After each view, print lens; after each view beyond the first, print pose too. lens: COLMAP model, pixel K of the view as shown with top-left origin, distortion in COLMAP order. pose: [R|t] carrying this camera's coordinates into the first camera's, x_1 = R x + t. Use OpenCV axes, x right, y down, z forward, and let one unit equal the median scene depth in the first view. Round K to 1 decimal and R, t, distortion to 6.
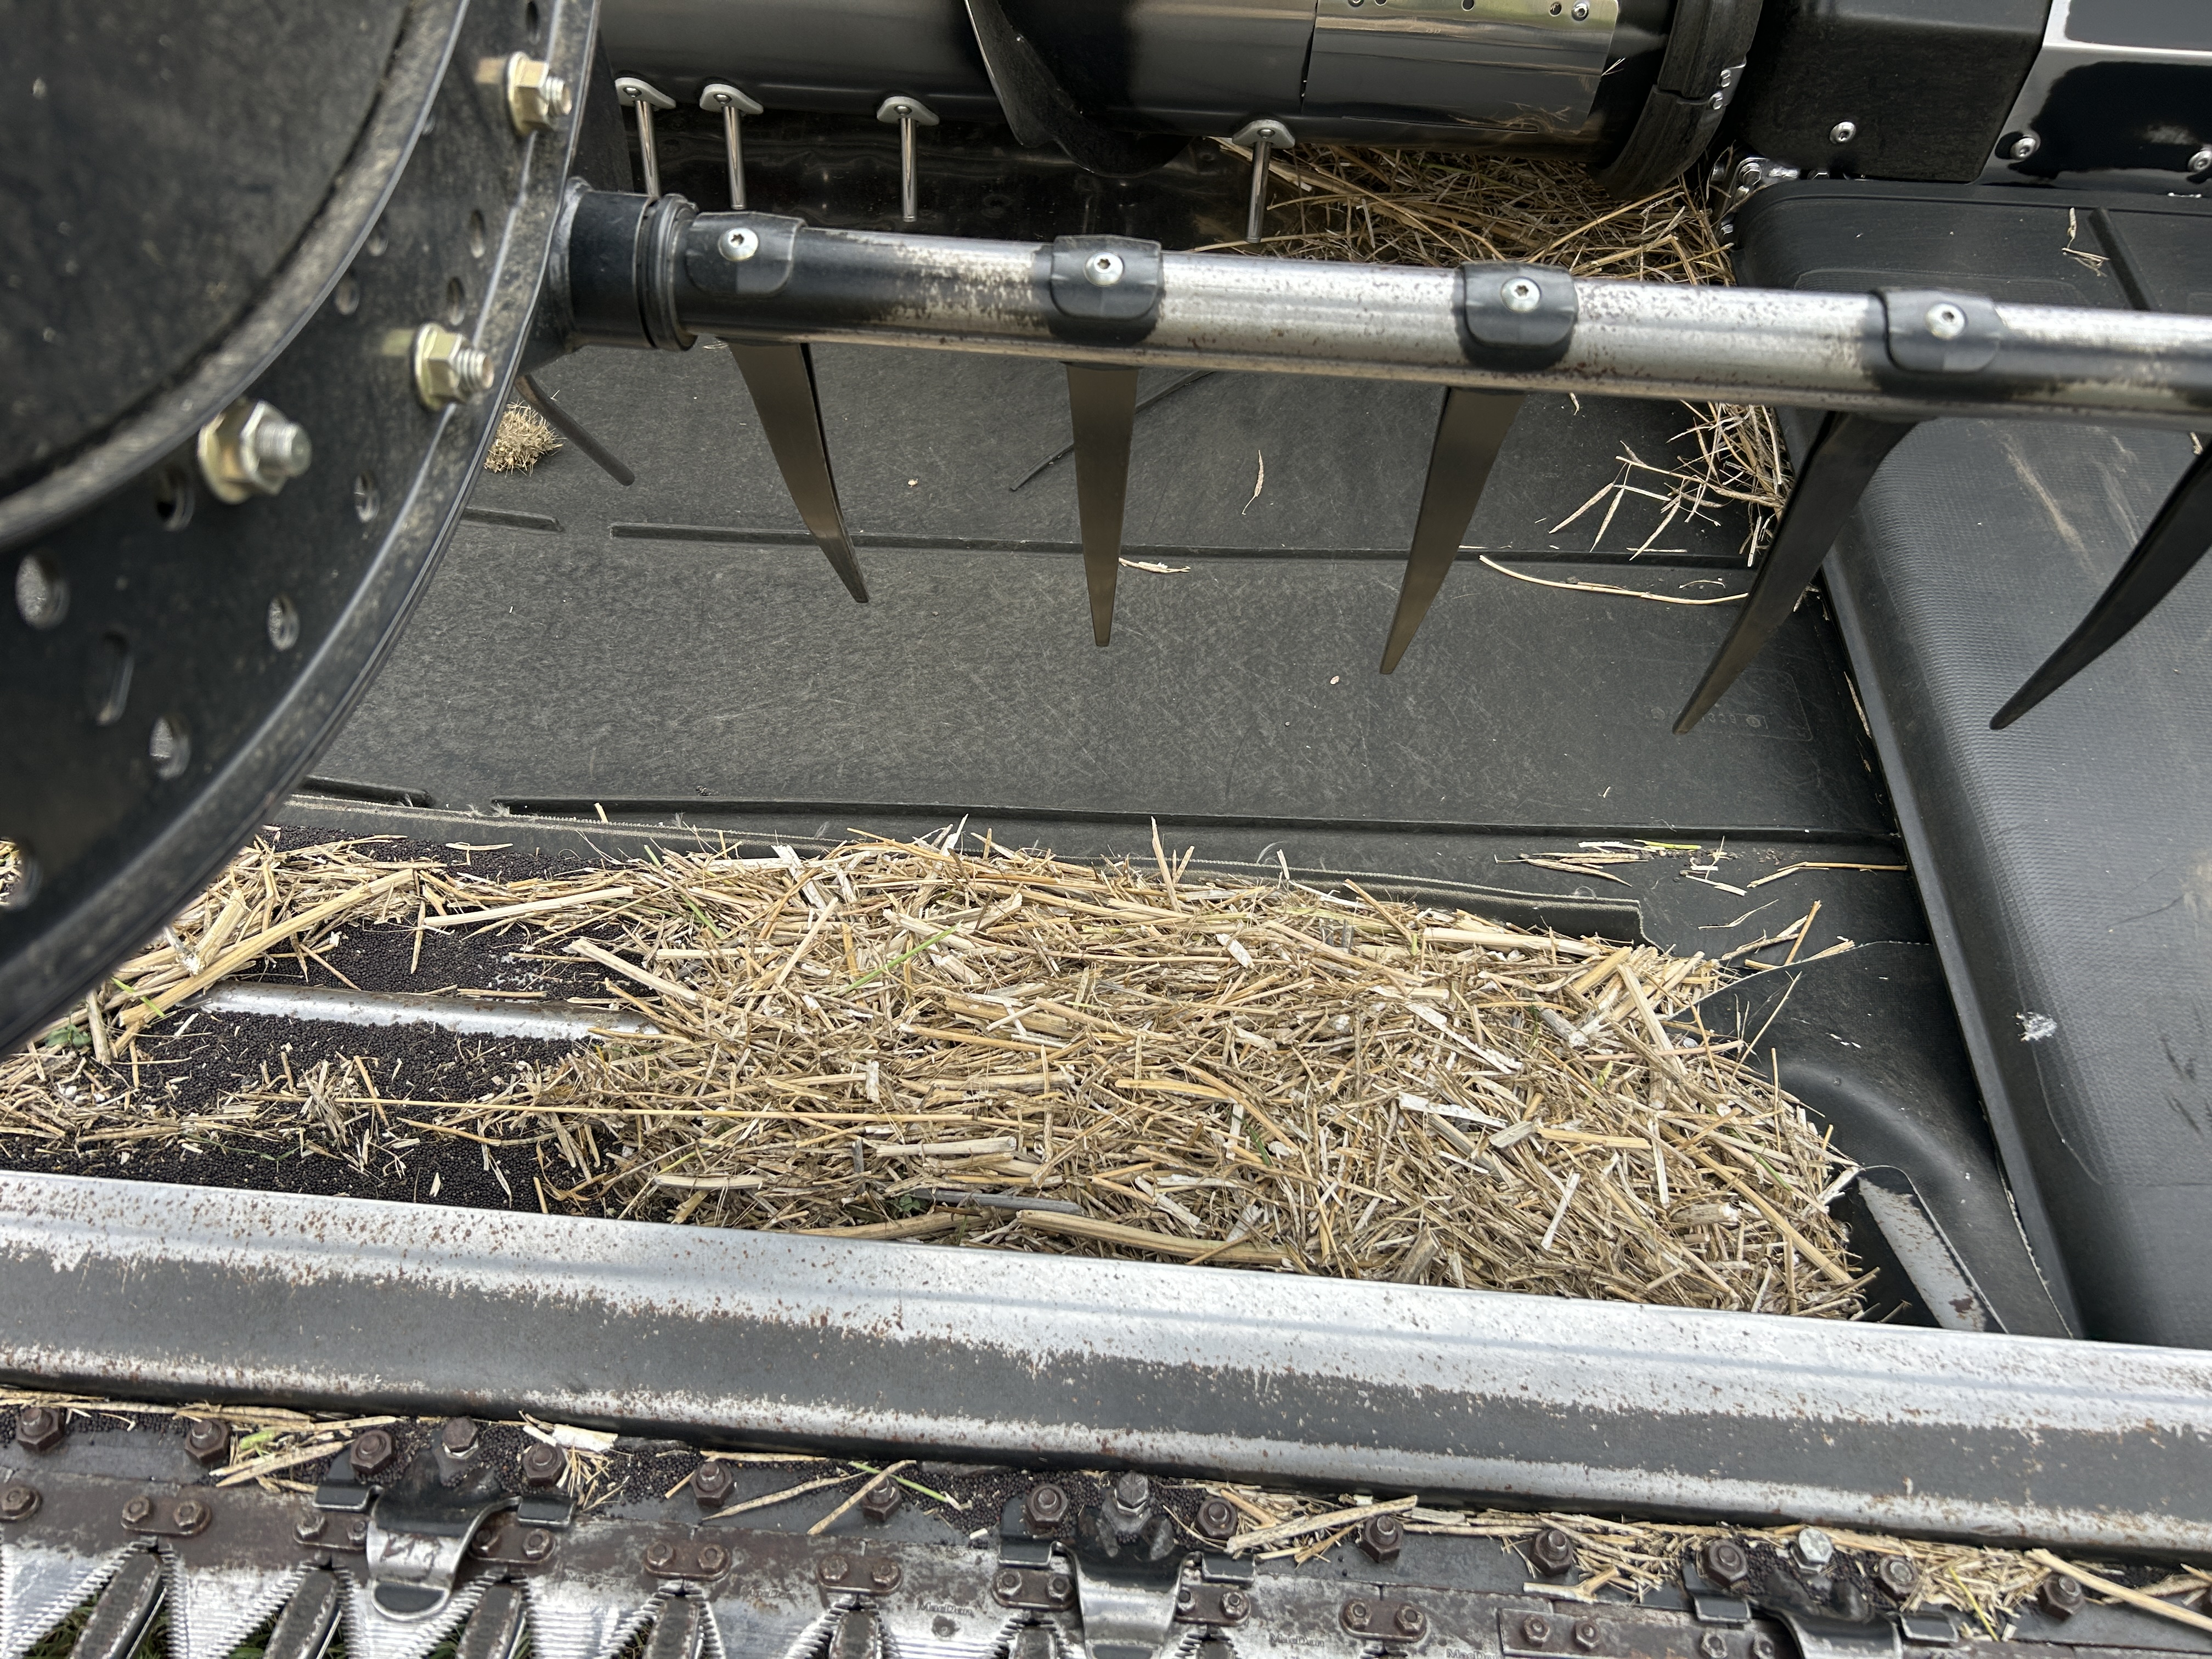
lens RADIAL K [[1667.9, 0, 1097.6], [0, 1667.9, 823.7], [0, 0, 1]] dist [0.031766, -0.035365]
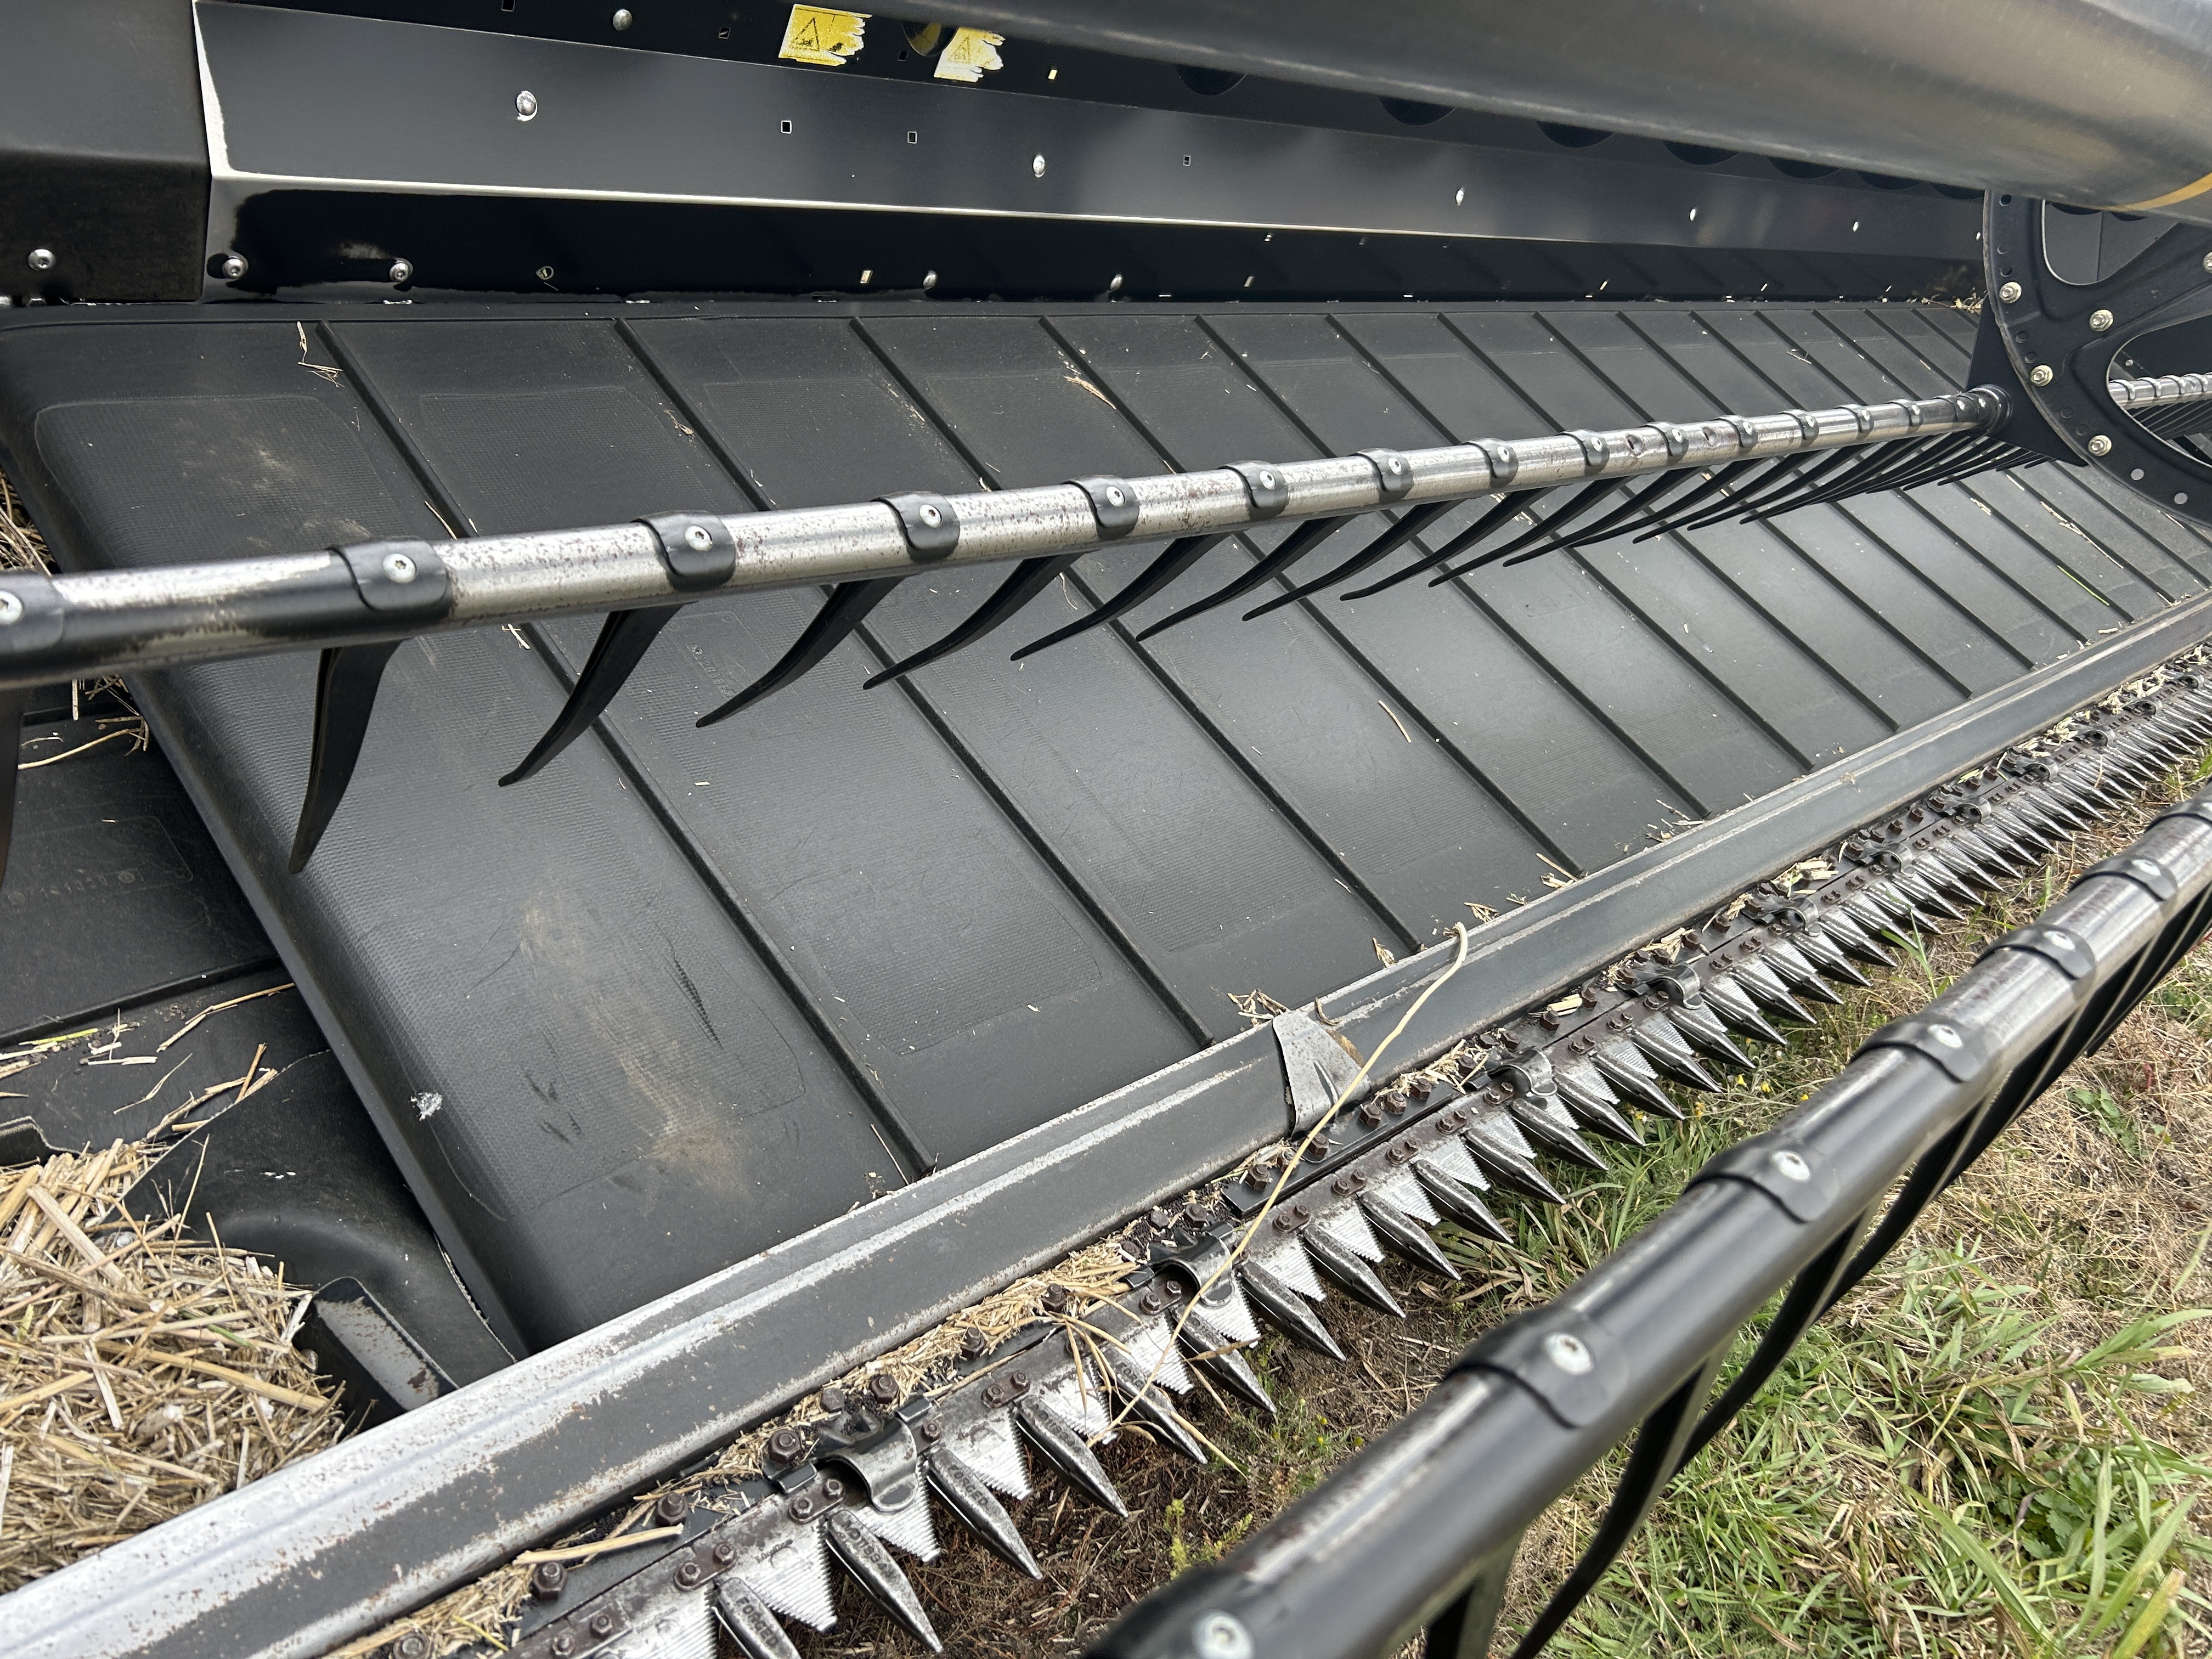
lens RADIAL K [[1667.9, 0, 1106.9], [0, 1667.9, 825.6], [0, 0, 1]] dist [0.031766, -0.035365]
pose [[0.669849, -0.280085, 0.687644, 0.140800], [0.269629, 0.954660, 0.126192, -0.078213], [-0.691811, 0.100879, 0.714997, -0.147646]]
